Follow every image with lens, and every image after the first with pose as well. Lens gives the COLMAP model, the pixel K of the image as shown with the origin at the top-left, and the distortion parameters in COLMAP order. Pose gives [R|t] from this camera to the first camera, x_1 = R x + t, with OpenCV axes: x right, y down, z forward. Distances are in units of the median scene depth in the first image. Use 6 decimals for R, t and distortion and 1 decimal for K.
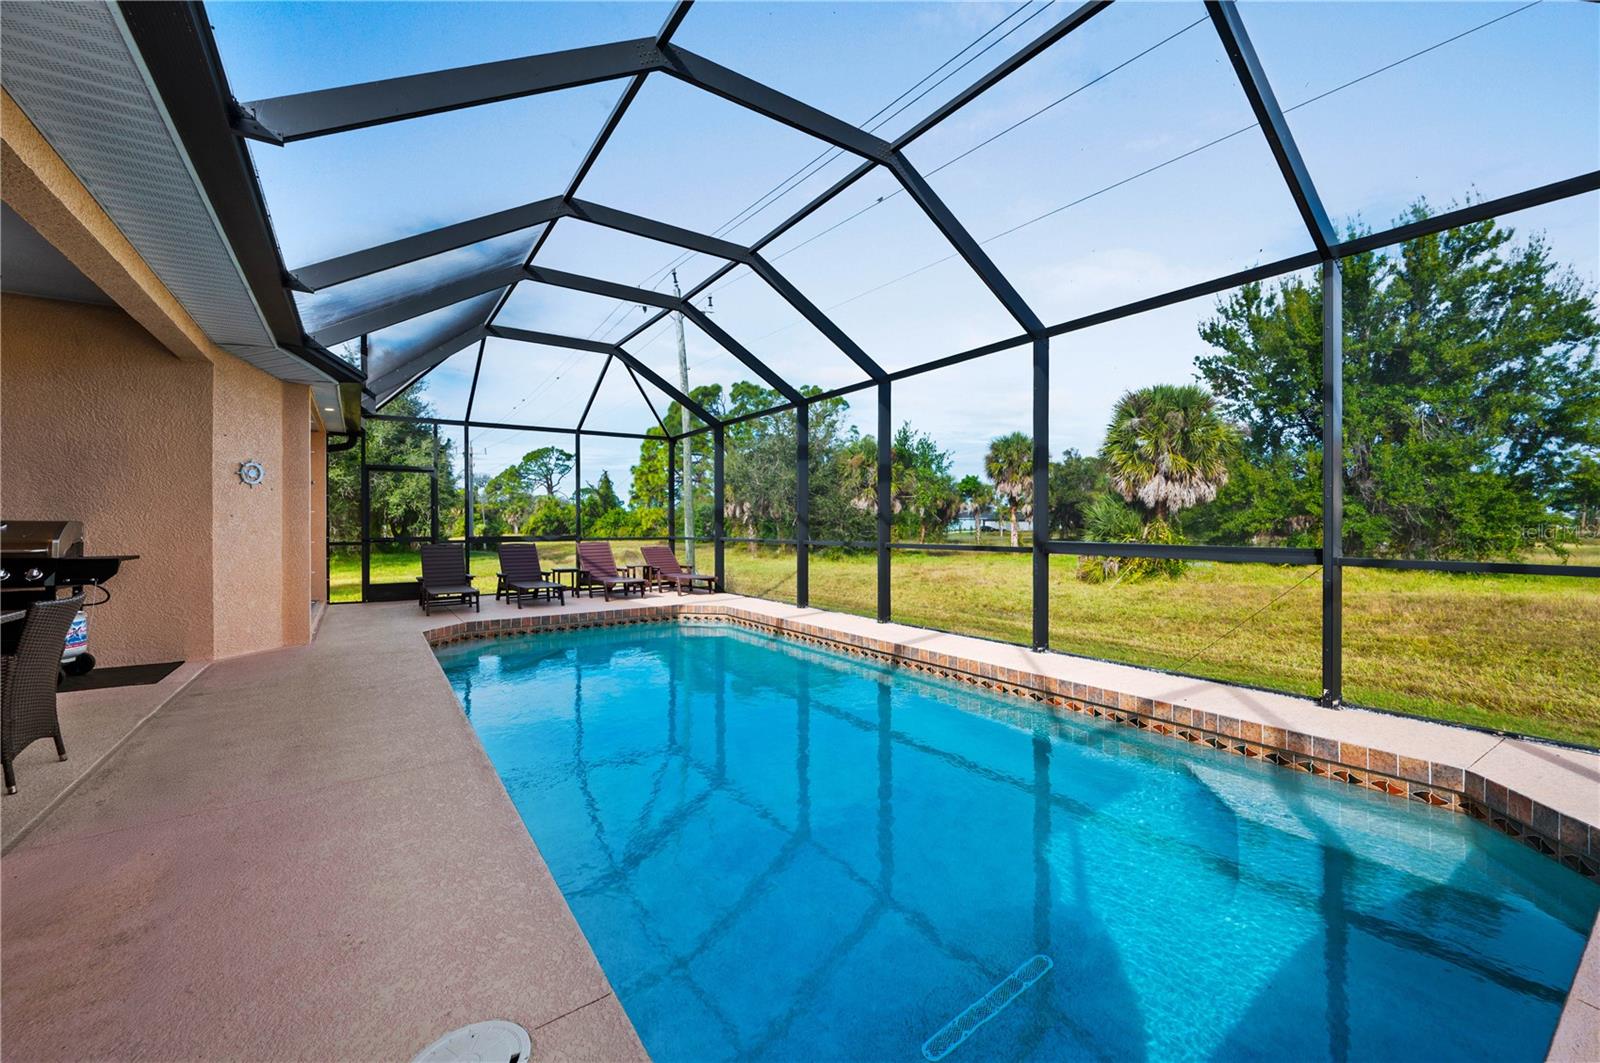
lens RADIAL K [[639.0, 0, 827.7], [0, 639.0, 519.9], [0, 0, 1]] dist [-0.004857, 0.000132]
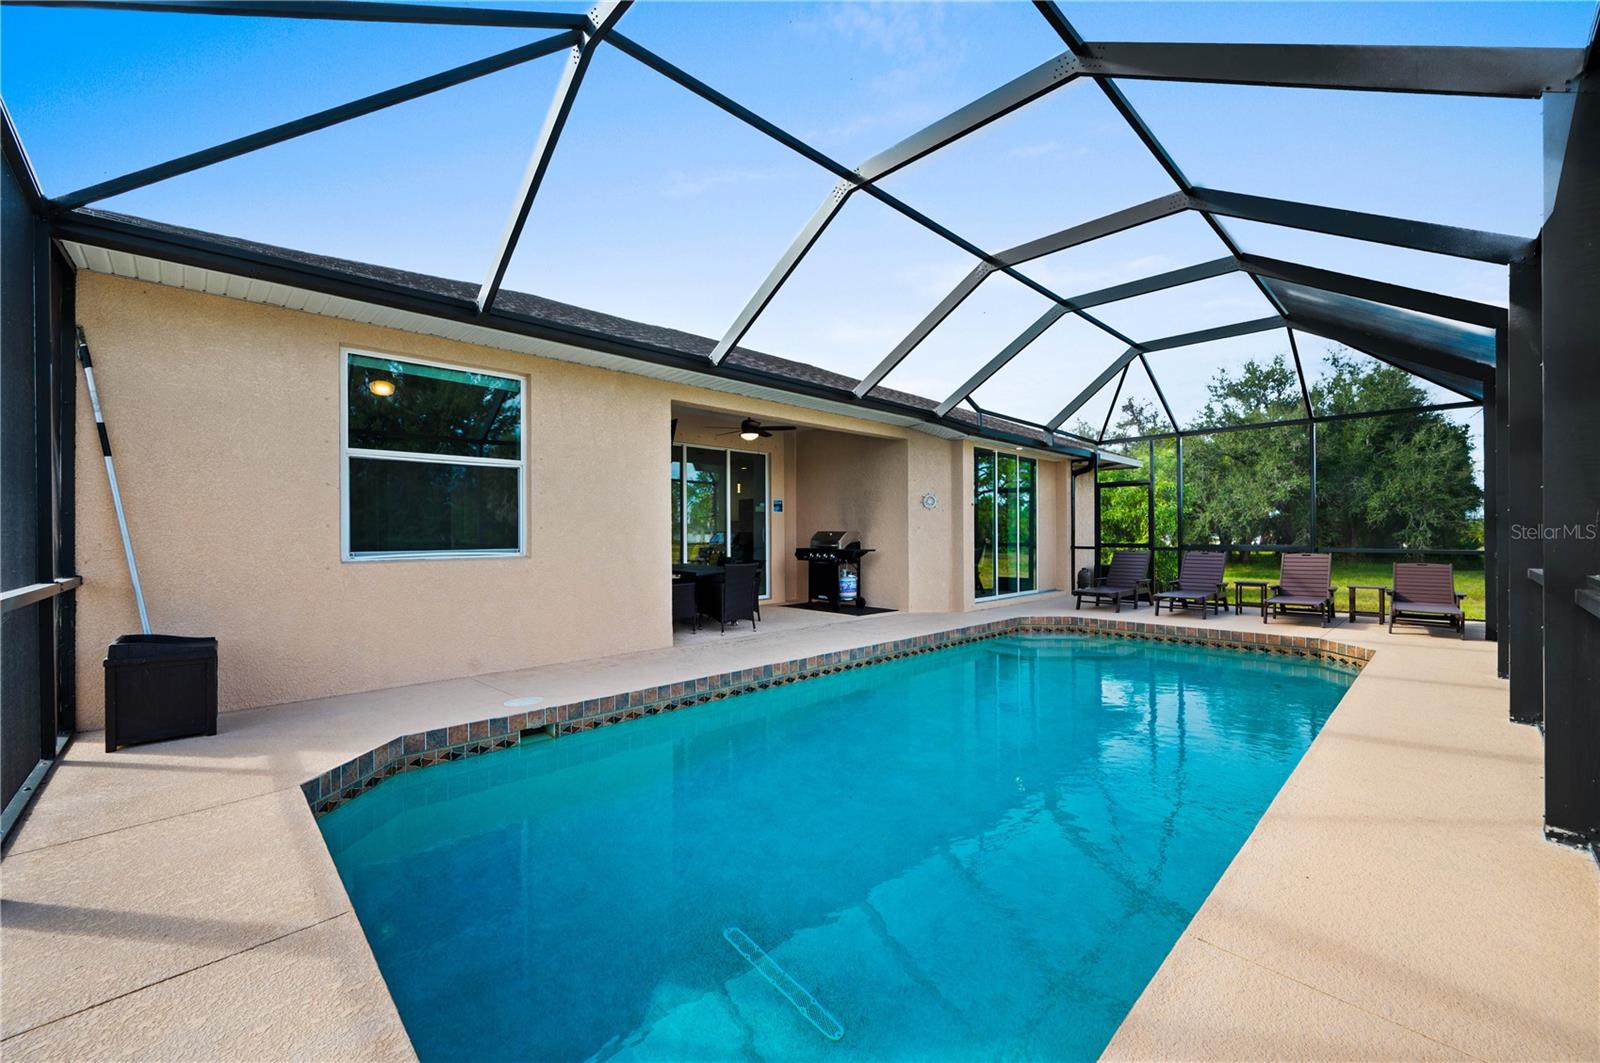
lens RADIAL K [[639.0, 0, 805.4], [0, 639.0, 534.6], [0, 0, 1]] dist [-0.004857, 0.000132]
pose [[0.142886, 0.004909, -0.989727, 0.639996], [0.008684, 0.999943, 0.006214, -0.001572], [0.989701, -0.009482, 0.142835, 0.438198]]
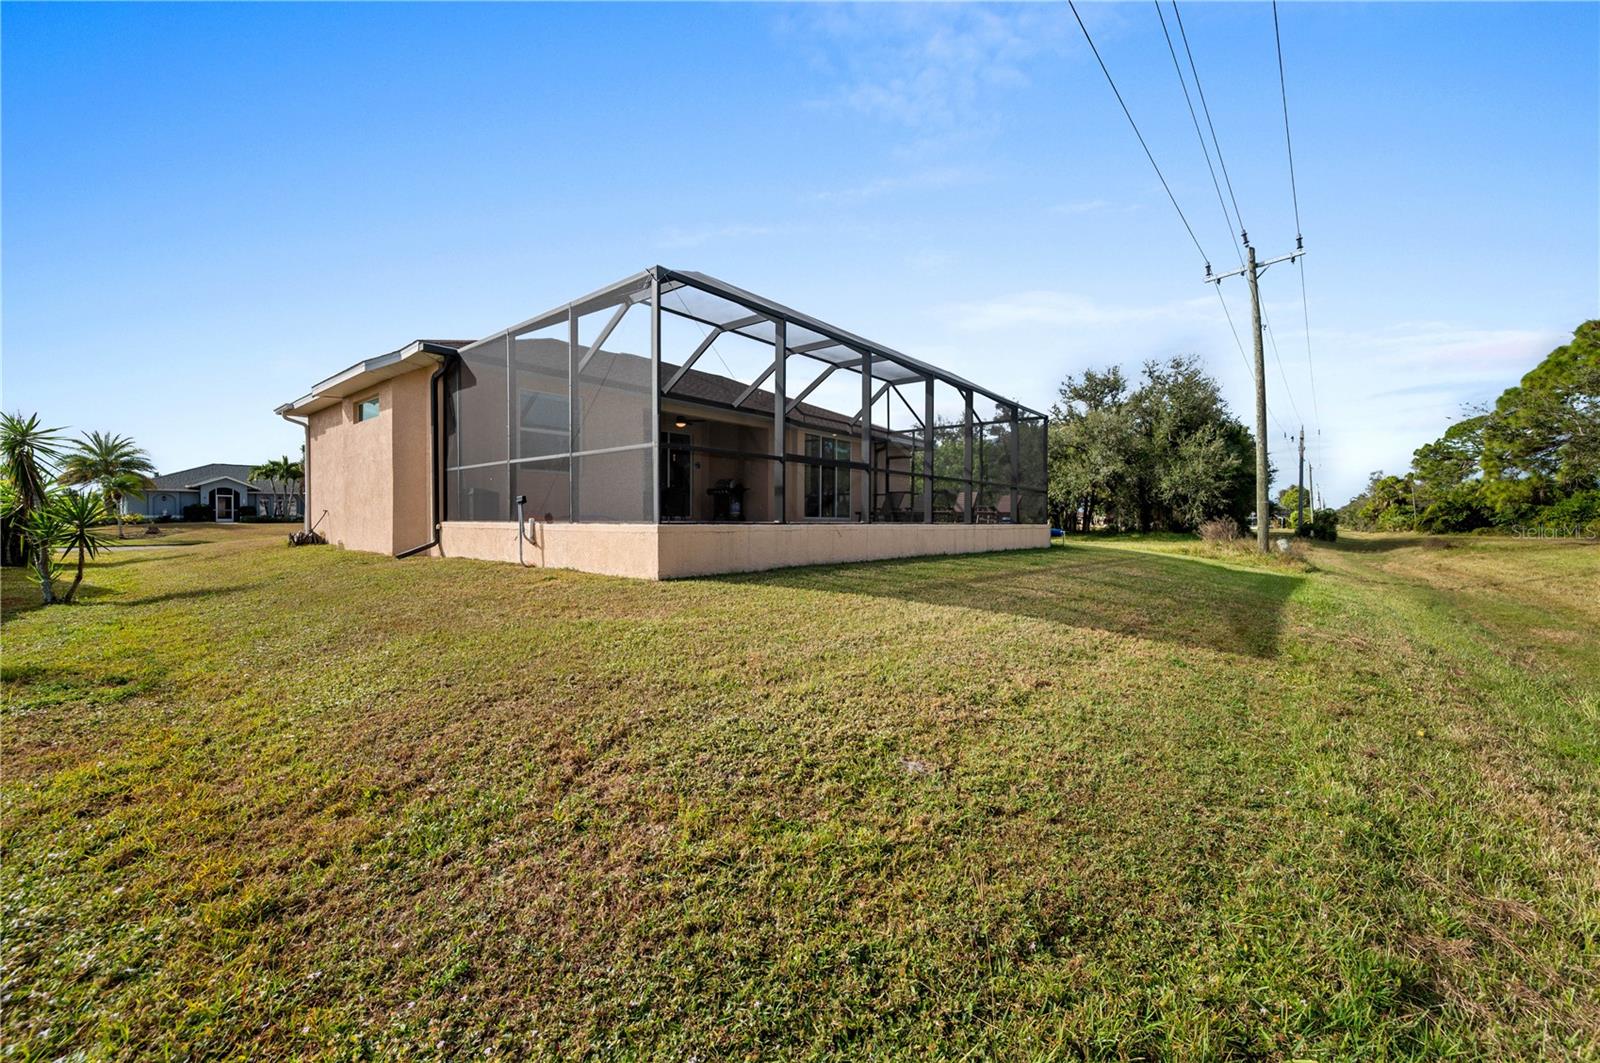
lens RADIAL K [[639.0, 0, 803.7], [0, 639.0, 529.7], [0, 0, 1]] dist [-0.004857, 0.000132]
pose [[0.243047, 0.020626, -0.969795, 1.957515], [-0.001008, 0.999779, 0.021011, 0.171821], [0.970014, -0.004130, 0.243014, 0.367740]]
